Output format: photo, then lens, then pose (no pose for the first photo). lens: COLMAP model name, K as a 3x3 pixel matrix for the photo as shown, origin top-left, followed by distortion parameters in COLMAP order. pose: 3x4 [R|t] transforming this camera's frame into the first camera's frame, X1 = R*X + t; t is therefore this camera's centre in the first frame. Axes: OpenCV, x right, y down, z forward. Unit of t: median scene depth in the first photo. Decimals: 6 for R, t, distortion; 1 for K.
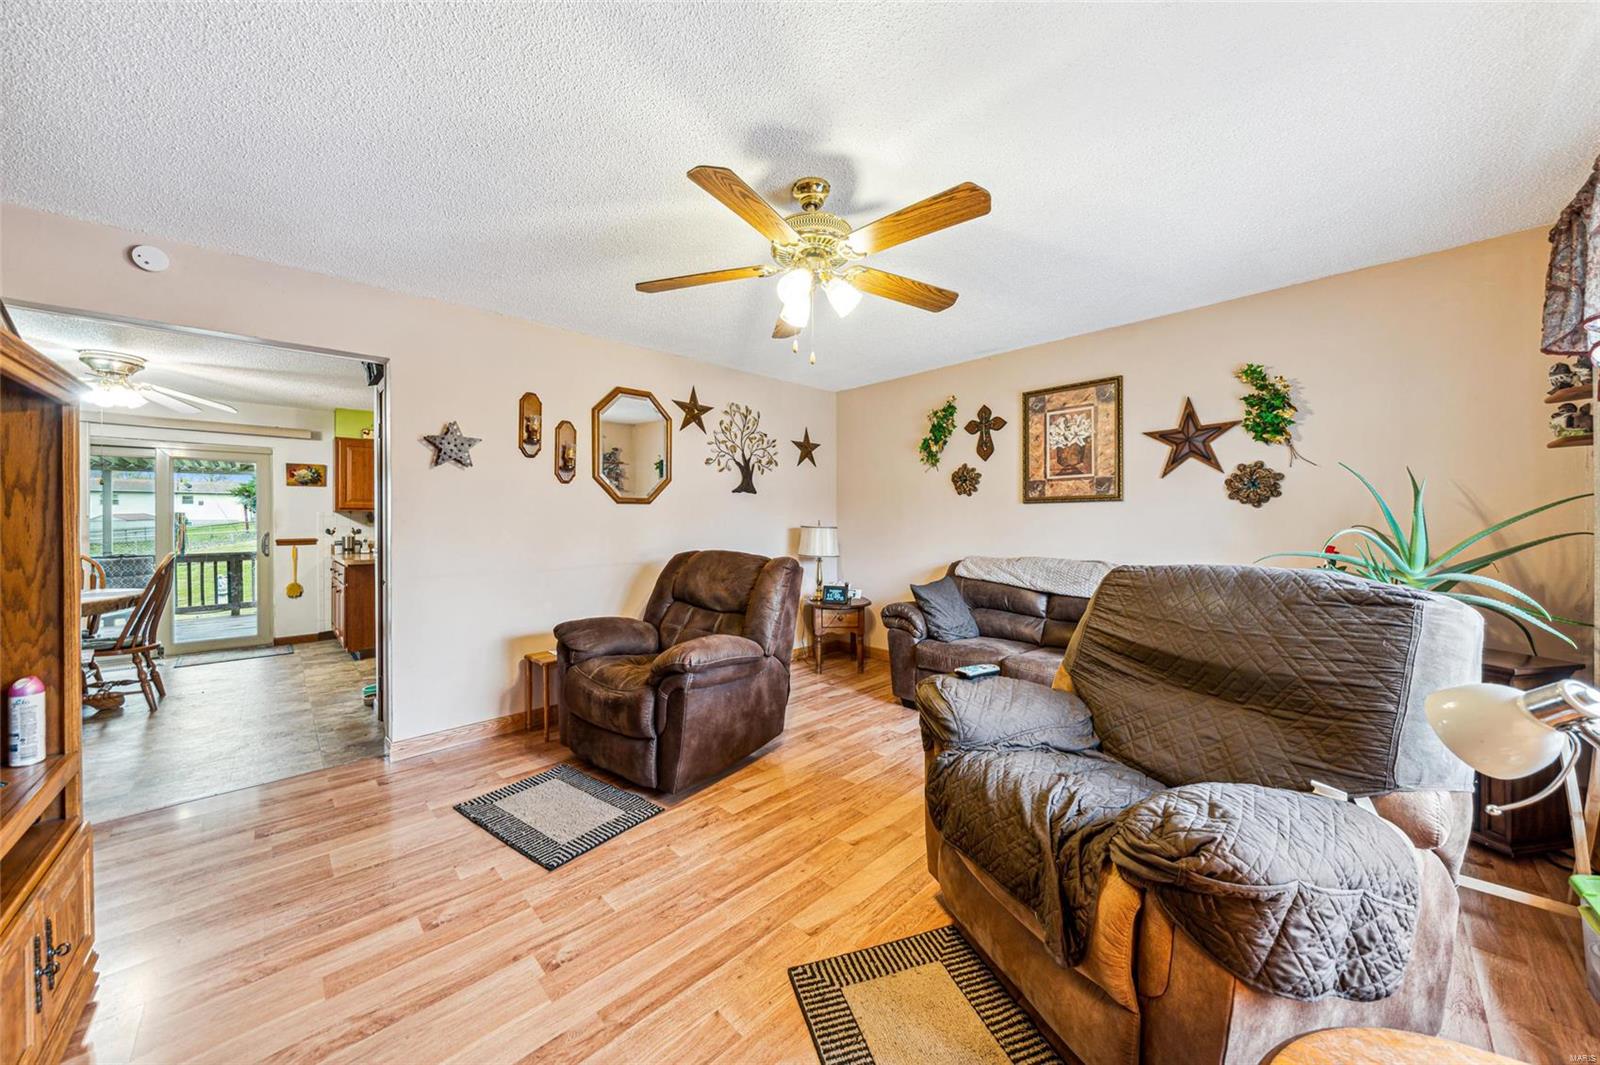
lens RADIAL K [[562.9, 0, 817.1], [0, 562.9, 517.8], [0, 0, 1]] dist [-0.005946, 0.000035]
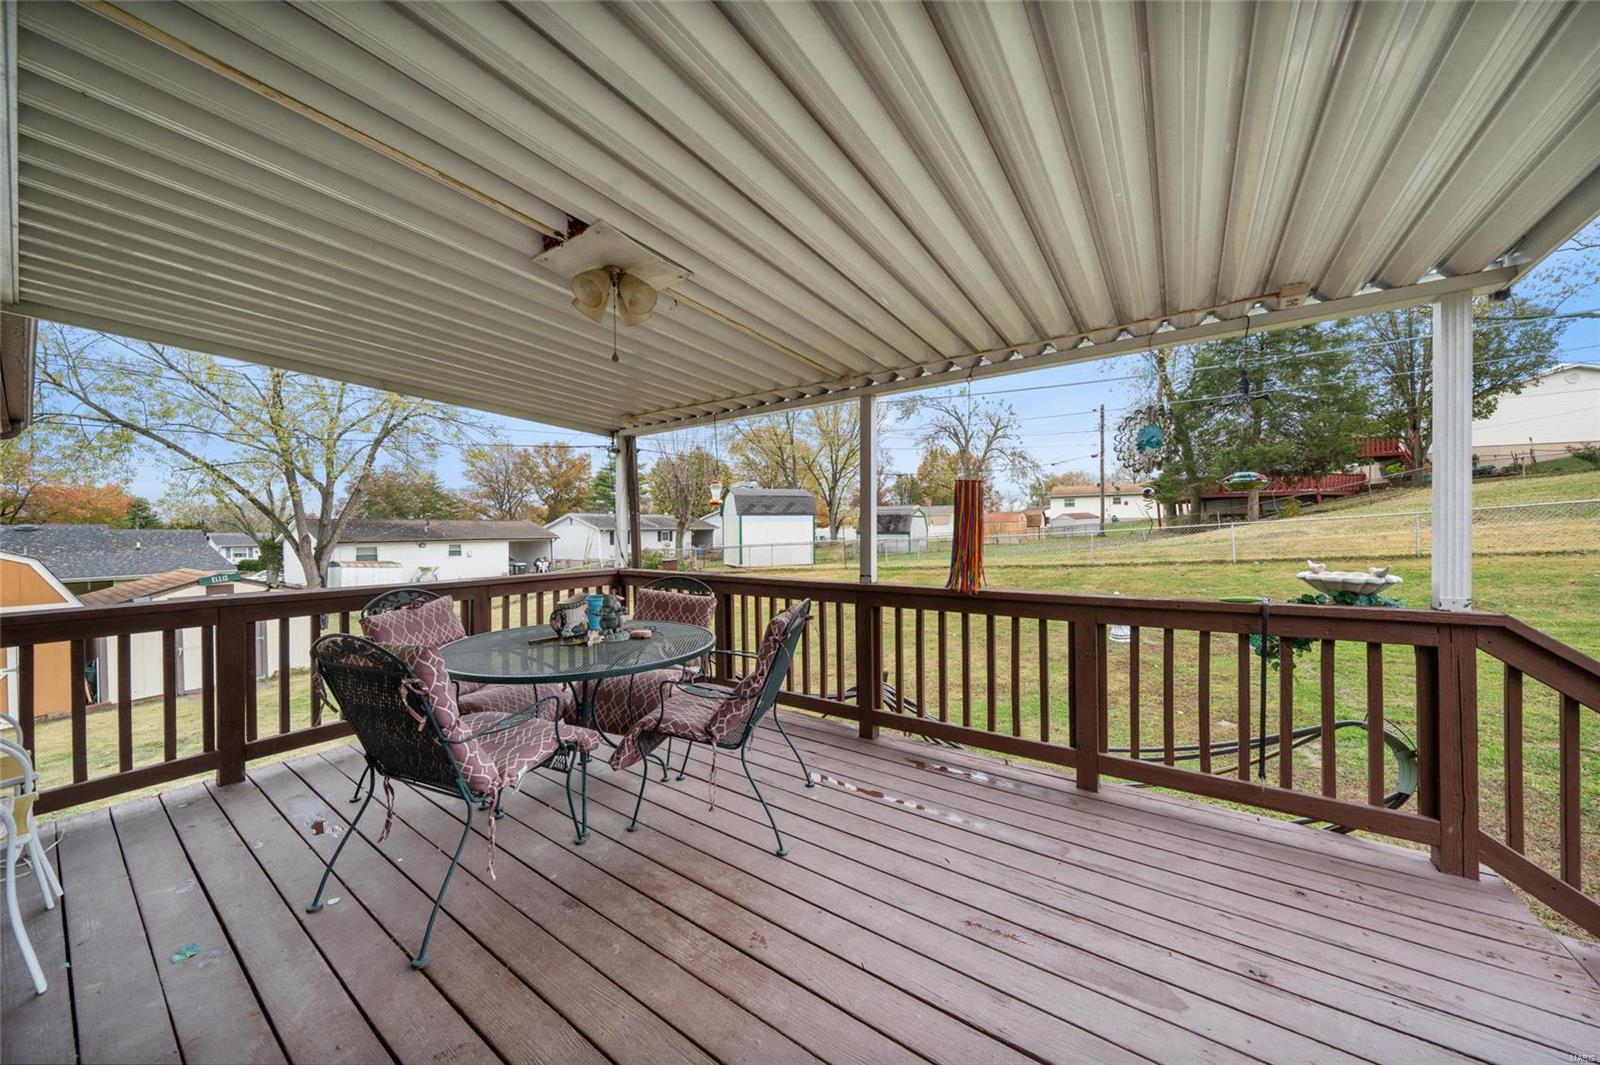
lens RADIAL K [[562.9, 0, 763.5], [0, 562.9, 528.1], [0, 0, 1]] dist [-0.005946, 0.000035]
pose [[0.160961, 0.007134, -0.986935, -1.504456], [0.014925, 0.999842, 0.009662, 0.033153], [0.986848, -0.016285, 0.160829, 1.530502]]
